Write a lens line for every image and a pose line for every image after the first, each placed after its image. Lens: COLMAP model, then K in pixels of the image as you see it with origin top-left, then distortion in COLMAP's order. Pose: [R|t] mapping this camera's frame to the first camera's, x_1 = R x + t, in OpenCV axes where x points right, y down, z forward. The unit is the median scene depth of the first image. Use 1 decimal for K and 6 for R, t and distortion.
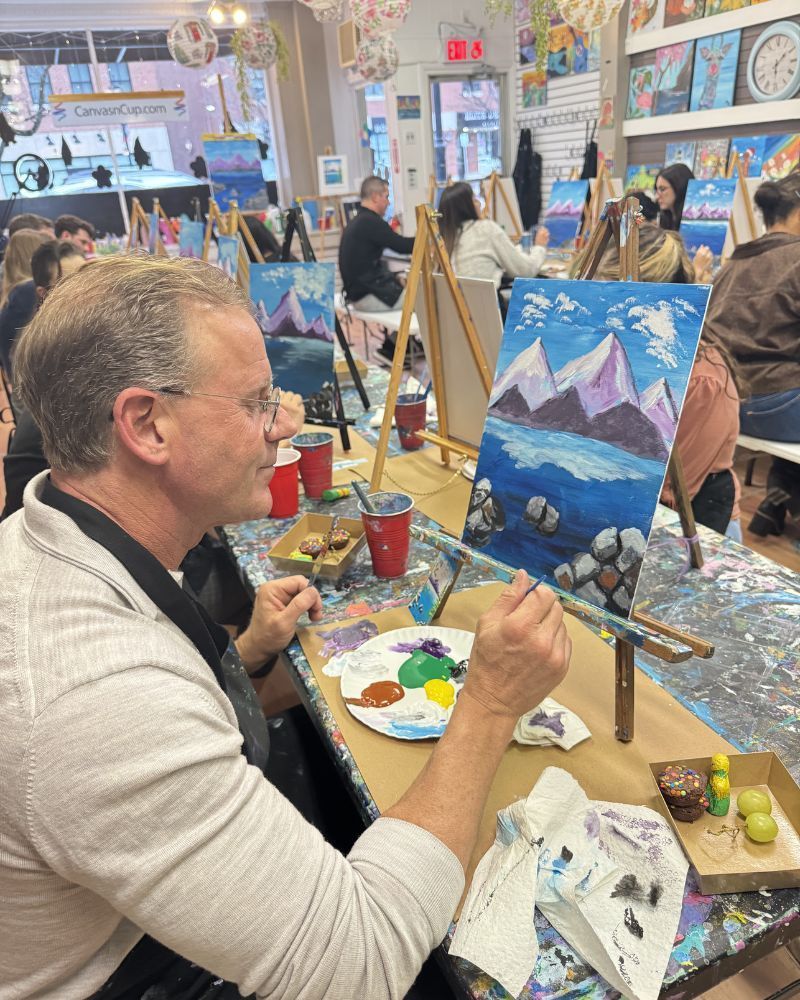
lens RADIAL K [[772.0, 0, 404.5], [0, 772.0, 510.3], [0, 0, 1]] dist [-0.008484, -0.005494]
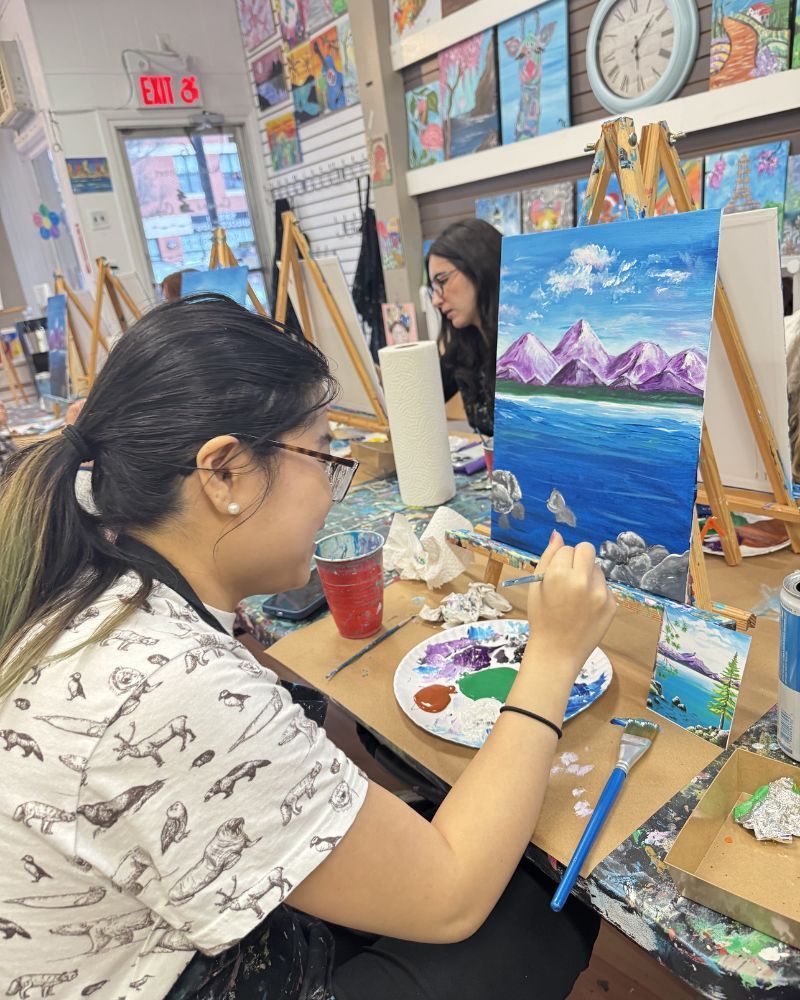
lens RADIAL K [[760.2, 0, 404.2], [0, 760.2, 503.8], [0, 0, 1]] dist [0.018023, -0.027692]
pose [[0.981839, -0.111717, 0.153332, 0.149922], [0.127789, 0.986819, -0.099290, -0.166186], [-0.140218, 0.117081, 0.983174, 0.396642]]
